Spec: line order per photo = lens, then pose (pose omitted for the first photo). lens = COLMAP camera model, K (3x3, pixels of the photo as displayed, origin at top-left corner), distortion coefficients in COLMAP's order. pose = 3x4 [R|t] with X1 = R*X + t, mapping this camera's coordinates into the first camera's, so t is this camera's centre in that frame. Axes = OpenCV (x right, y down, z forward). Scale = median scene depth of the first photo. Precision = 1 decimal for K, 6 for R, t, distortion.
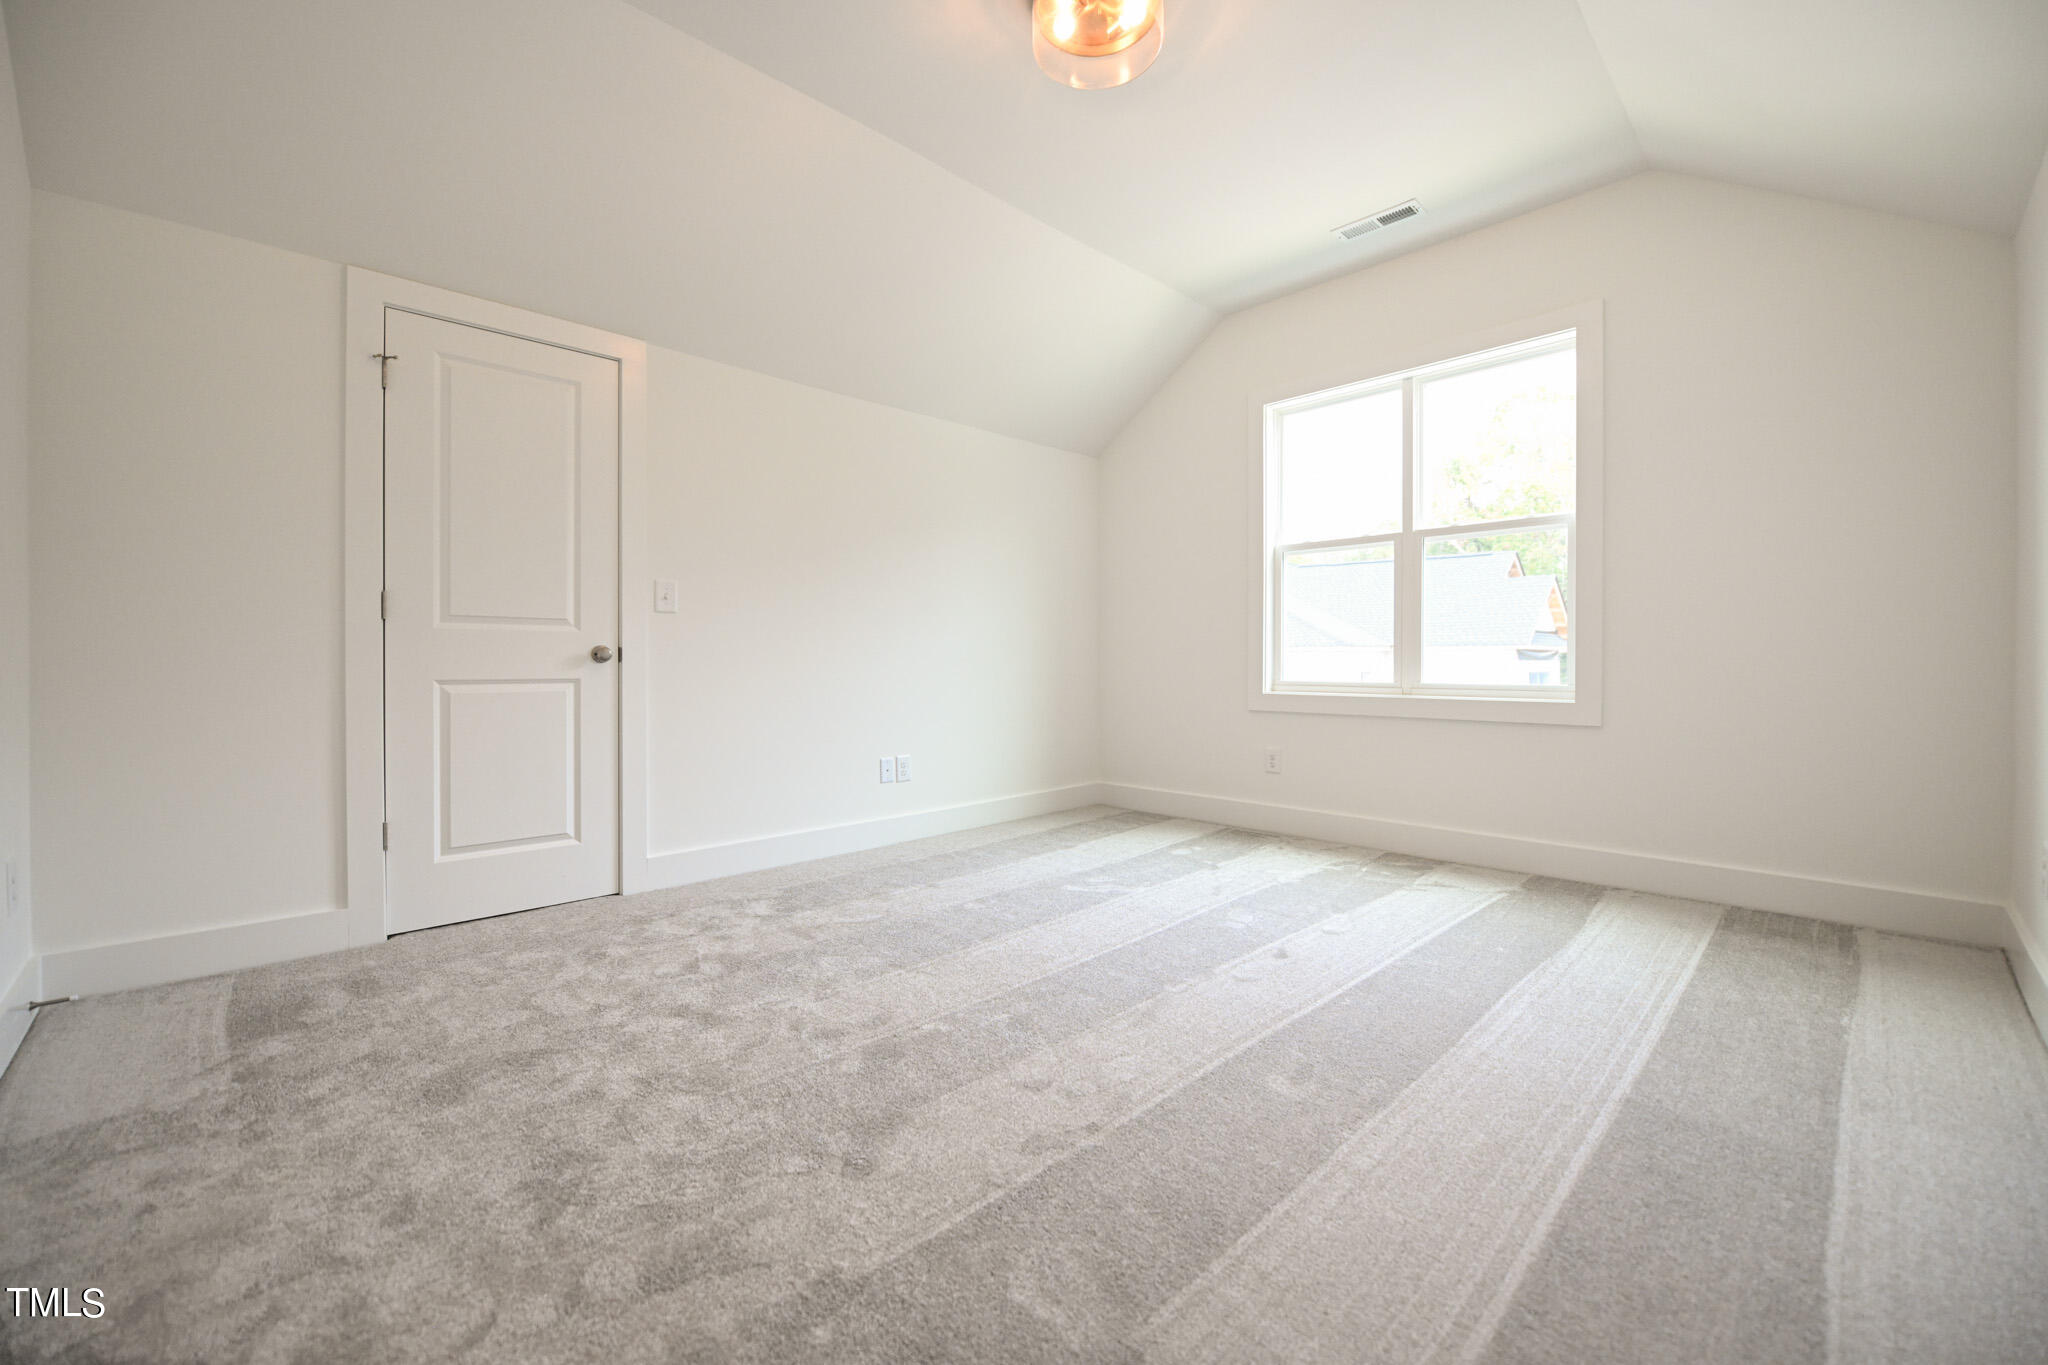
lens RADIAL K [[813.9, 0, 1033.8], [0, 813.9, 667.2], [0, 0, 1]] dist [-0.011329, -0.000548]
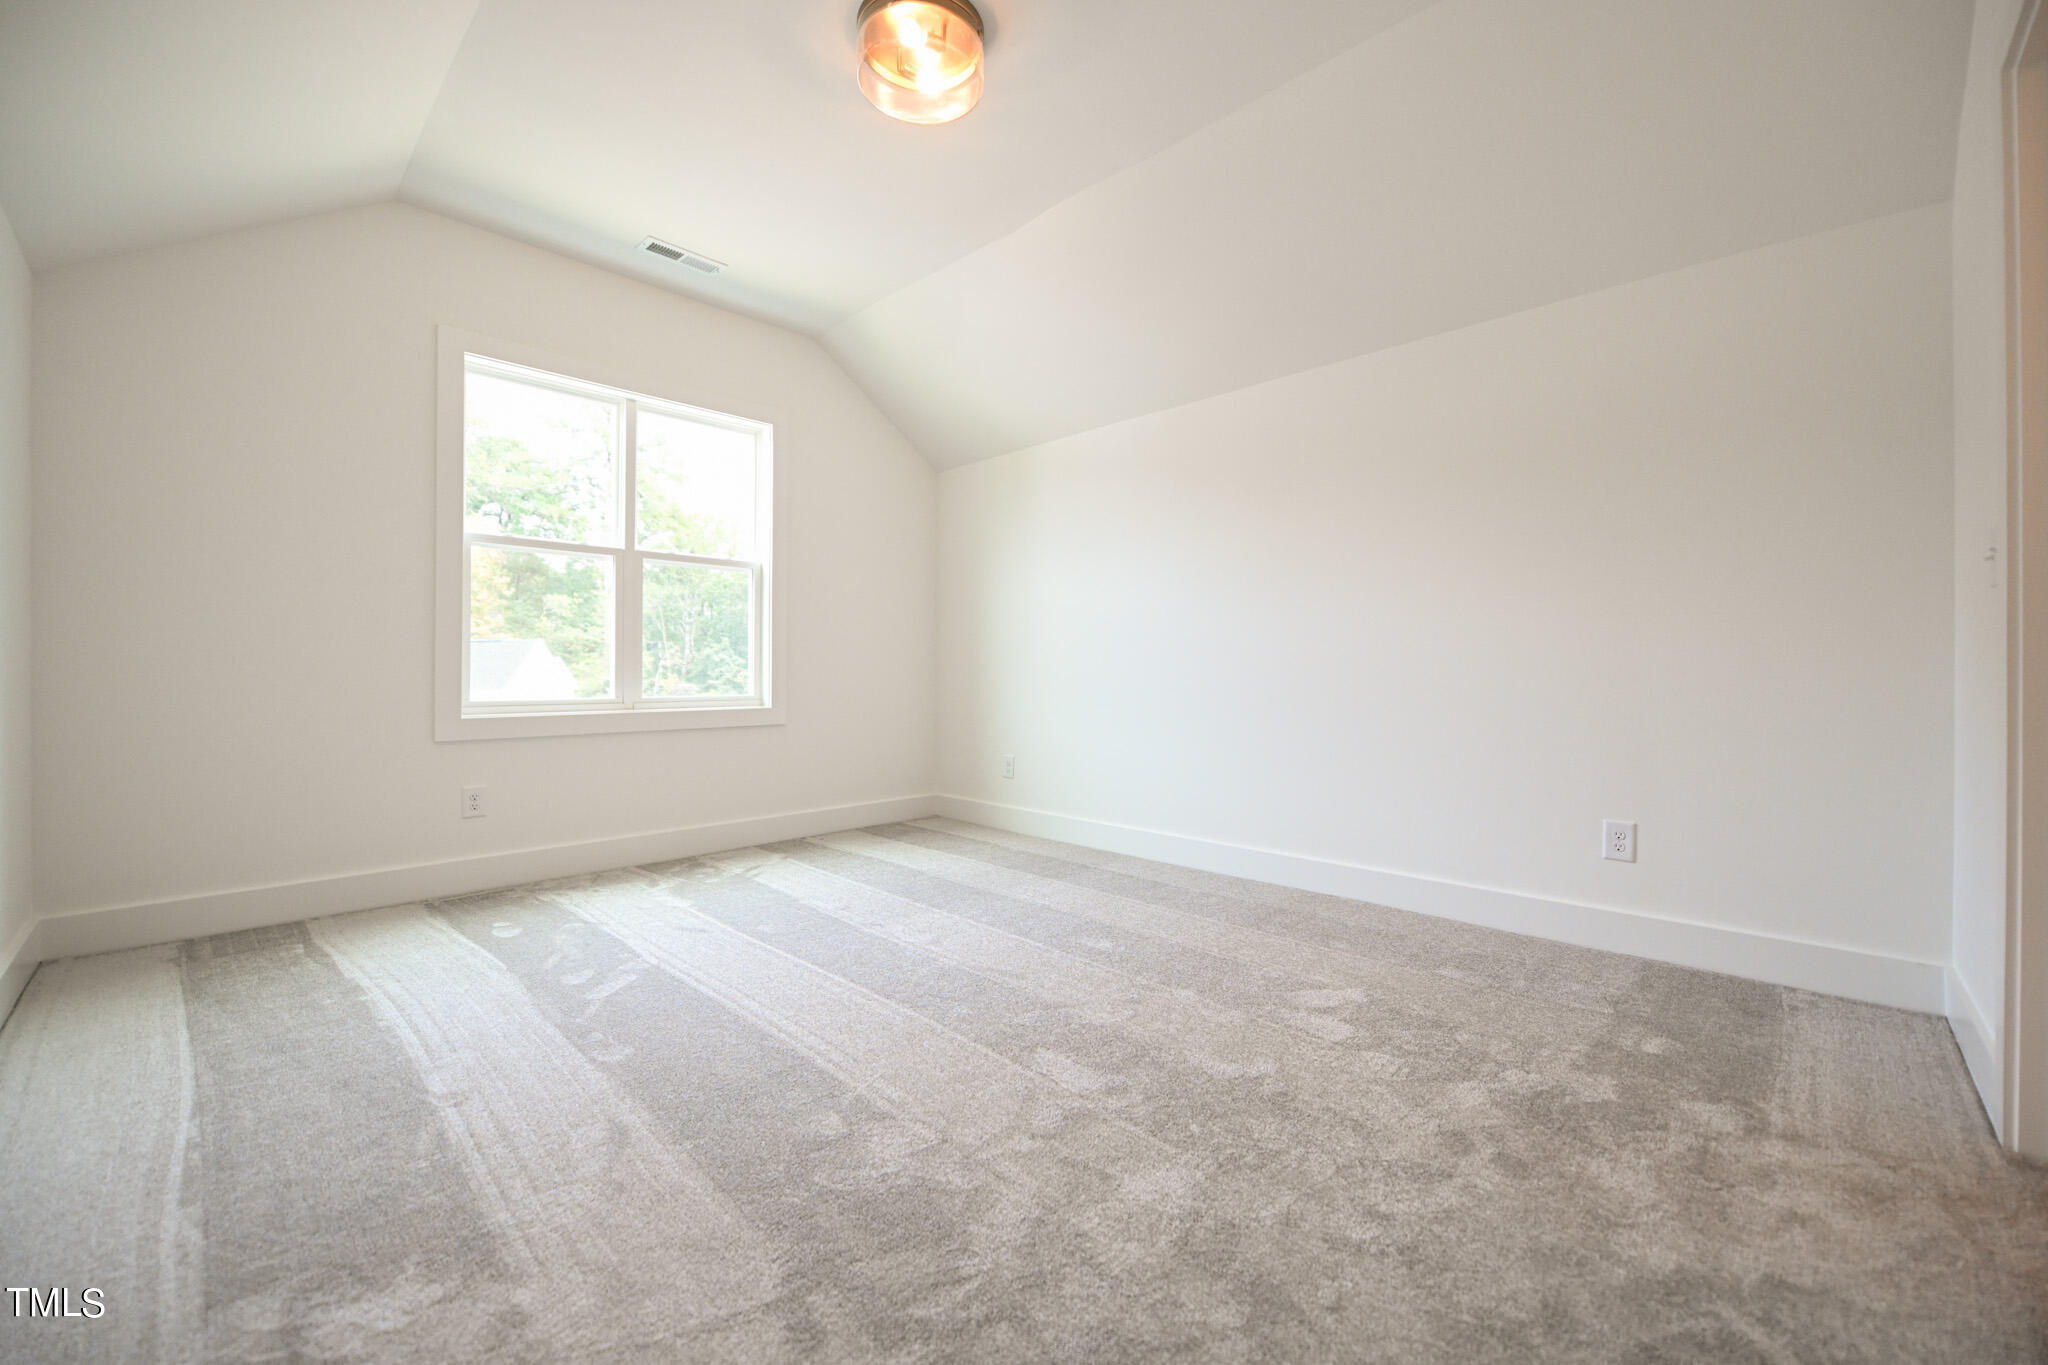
lens RADIAL K [[813.9, 0, 1033.8], [0, 813.9, 667.2], [0, 0, 1]] dist [-0.011329, -0.000548]
pose [[-0.037754, 0.015938, 0.999160, -0.578479], [0.017407, 0.999732, -0.015290, 0.004616], [-0.999135, 0.016815, -0.038022, 0.543231]]
